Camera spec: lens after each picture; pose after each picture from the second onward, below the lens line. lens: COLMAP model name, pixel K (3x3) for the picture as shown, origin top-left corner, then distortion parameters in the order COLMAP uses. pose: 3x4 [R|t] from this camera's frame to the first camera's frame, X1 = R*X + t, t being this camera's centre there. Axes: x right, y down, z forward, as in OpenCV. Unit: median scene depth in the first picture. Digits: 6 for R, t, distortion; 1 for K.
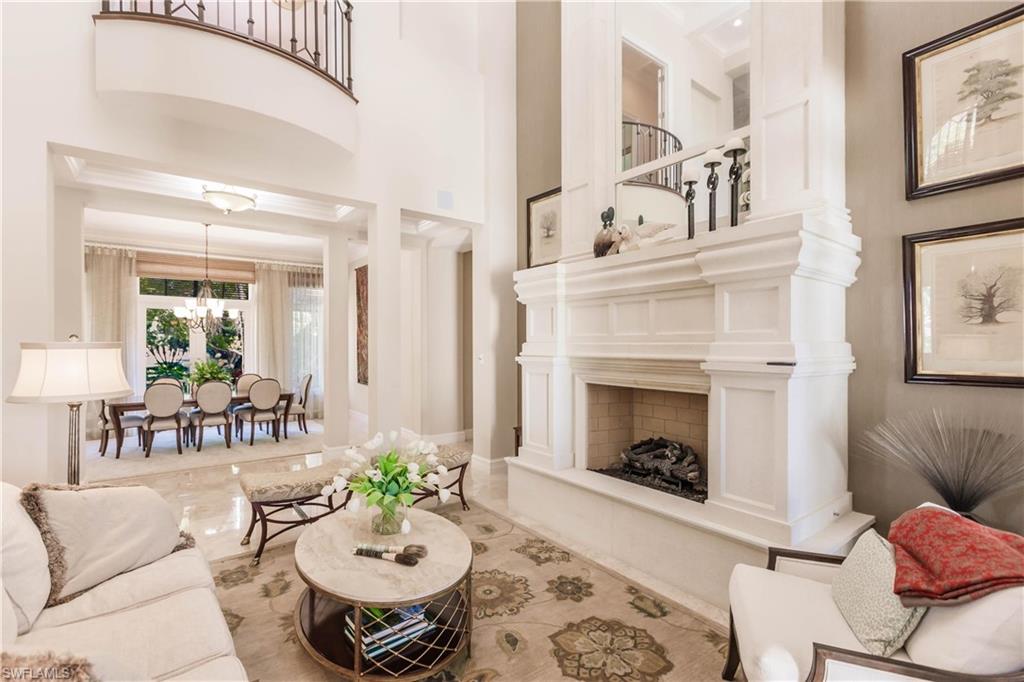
lens RADIAL K [[469.4, 0, 507.7], [0, 469.4, 345.6], [0, 0, 1]] dist [0.013737, -0.000224]
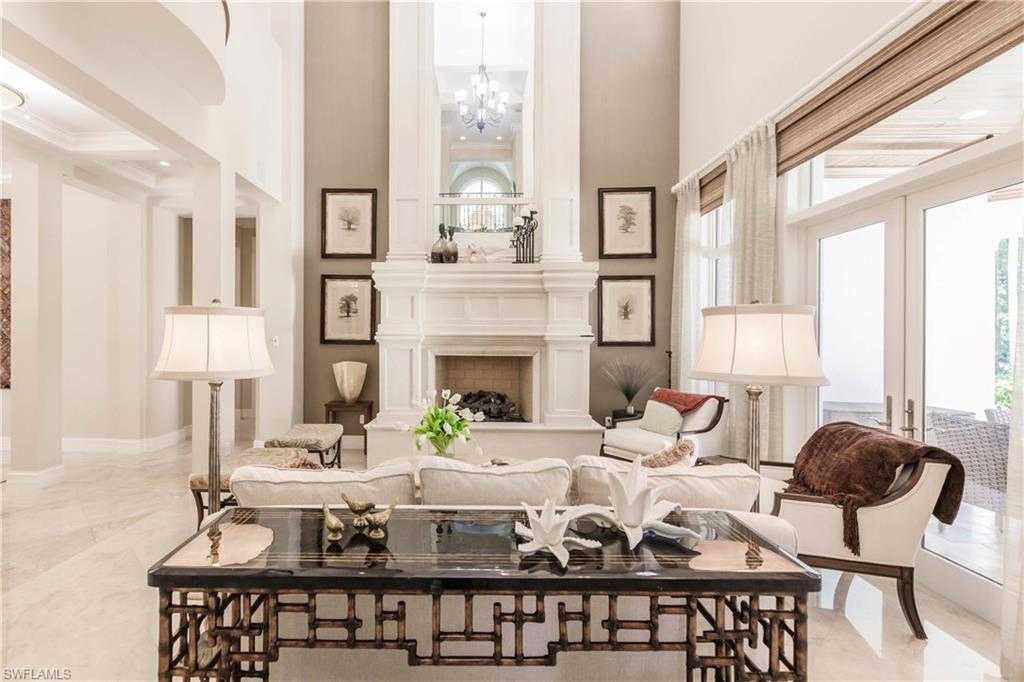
lens RADIAL K [[453.5, 0, 510.0], [0, 453.5, 334.2], [0, 0, 1]] dist [0.014725, -0.000027]
pose [[0.619589, 0.002413, 0.784923, -0.769664], [-0.002991, 0.999995, -0.000713, 0.022541], [-0.784921, -0.001906, 0.619593, 0.055322]]
